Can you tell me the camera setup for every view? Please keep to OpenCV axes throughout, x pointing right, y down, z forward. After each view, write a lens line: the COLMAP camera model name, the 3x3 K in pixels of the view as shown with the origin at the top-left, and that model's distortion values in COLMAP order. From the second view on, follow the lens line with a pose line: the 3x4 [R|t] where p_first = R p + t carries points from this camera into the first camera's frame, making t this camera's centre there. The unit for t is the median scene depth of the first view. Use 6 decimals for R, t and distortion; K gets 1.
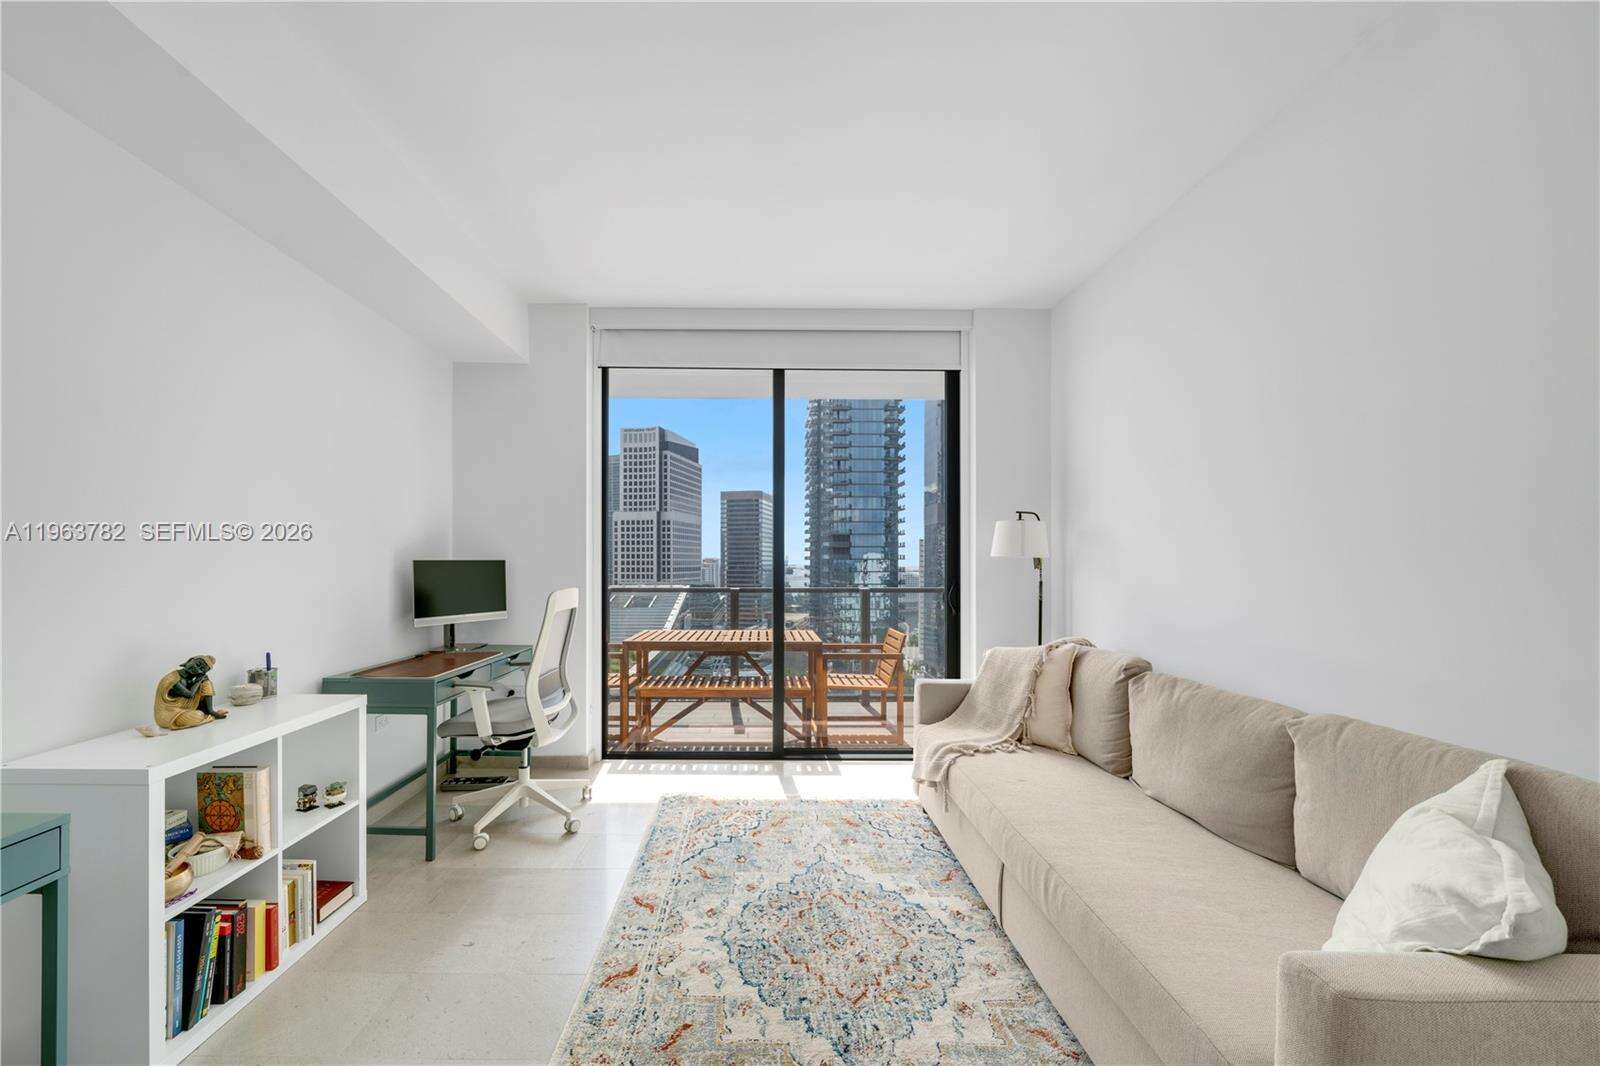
lens RADIAL K [[573.9, 0, 764.4], [0, 573.9, 557.9], [0, 0, 1]] dist [-0.006931, 0.000686]
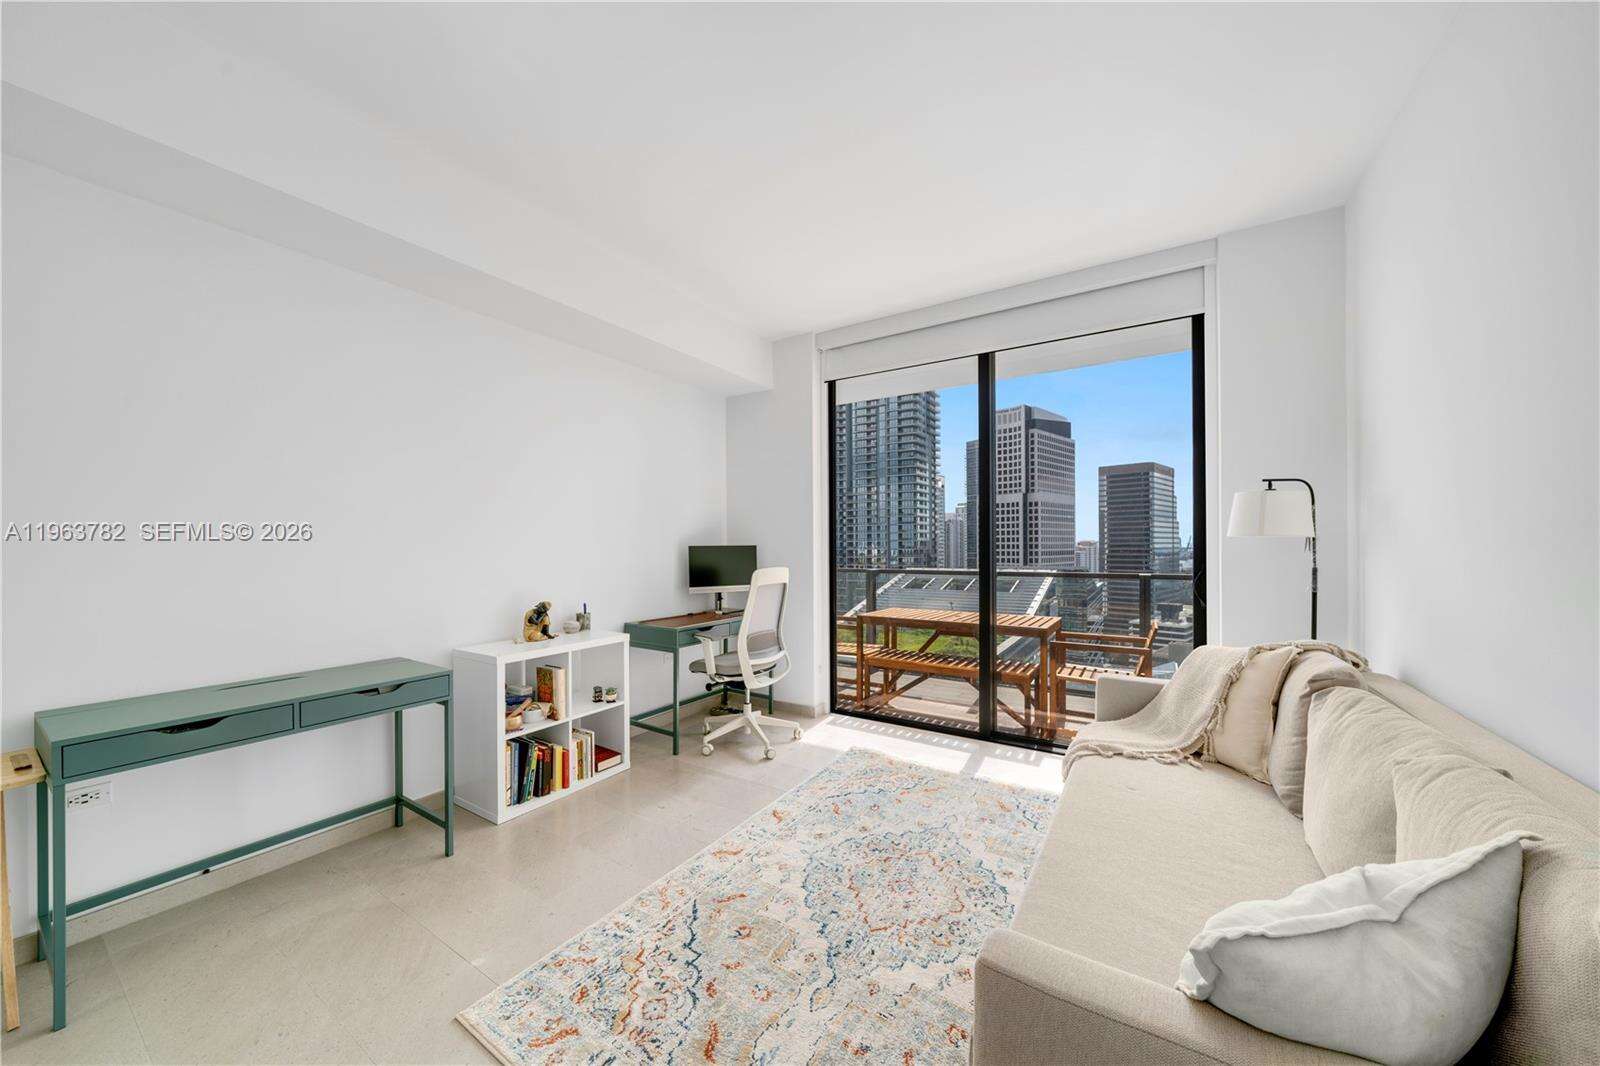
lens RADIAL K [[559.6, 0, 793.9], [0, 559.6, 545.6], [0, 0, 1]] dist [-0.009036, 0.000011]
pose [[0.837163, -0.006678, -0.546912, 0.318976], [0.010455, 0.999938, 0.003793, 0.001169], [0.546853, -0.008893, 0.837181, -0.005931]]
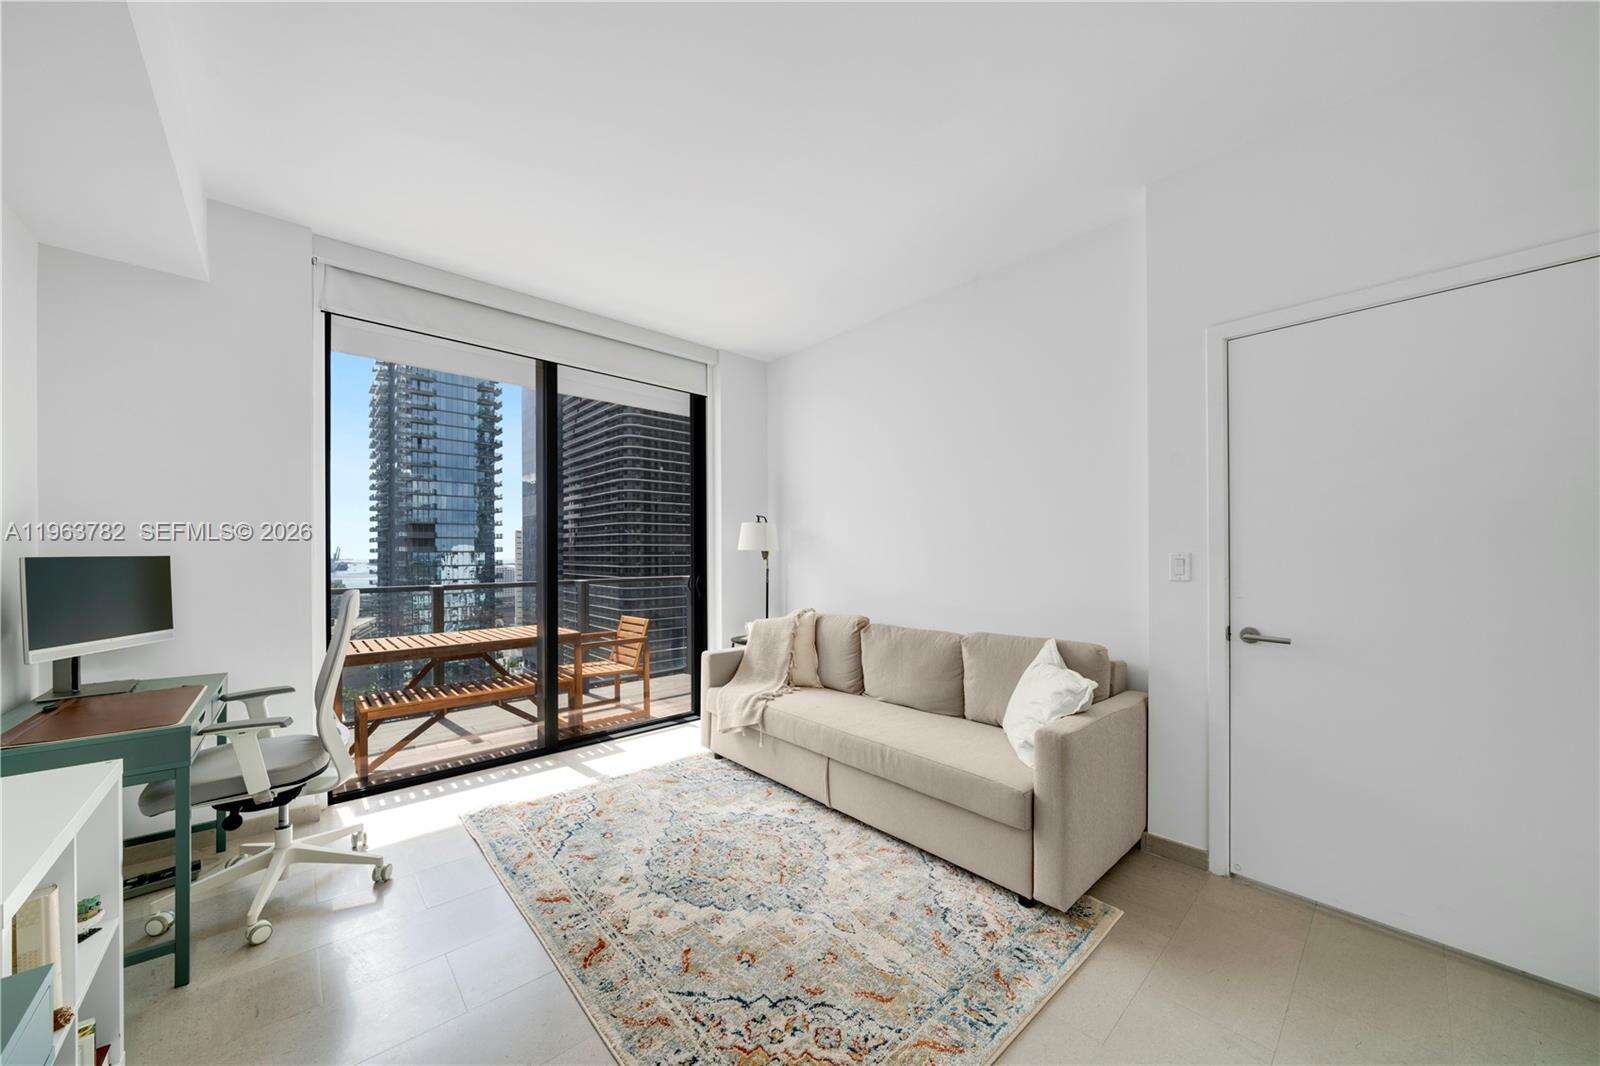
lens RADIAL K [[559.6, 0, 783.5], [0, 559.6, 551.5], [0, 0, 1]] dist [-0.009036, 0.000011]
pose [[0.752516, -0.003317, 0.658565, -0.348329], [0.001403, 0.999993, 0.003434, -0.003221], [-0.658572, -0.001660, 0.752516, 0.003737]]
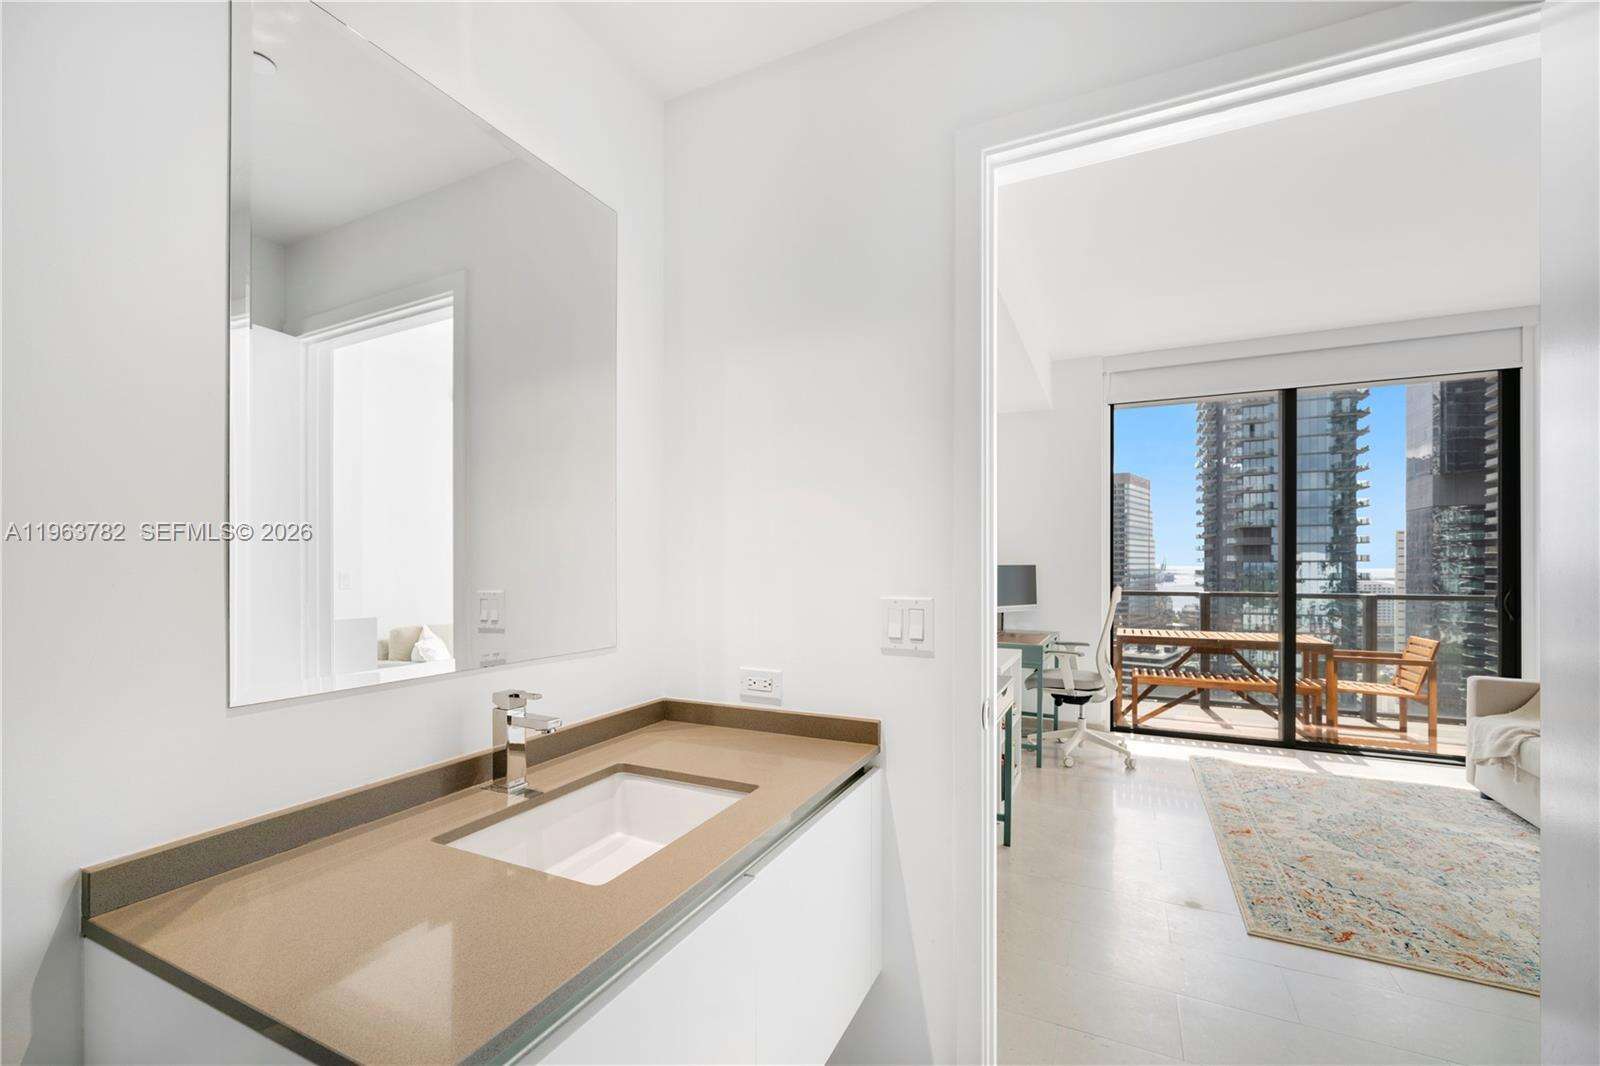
lens RADIAL K [[670.3, 0, 787.4], [0, 670.3, 566.5], [0, 0, 1]] dist [0.000379, -0.000159]
pose [[0.891824, -0.000974, -0.452381, -0.278917], [0.004879, 0.999960, 0.007467, -0.009179], [0.452356, -0.008867, 0.891793, -0.632447]]
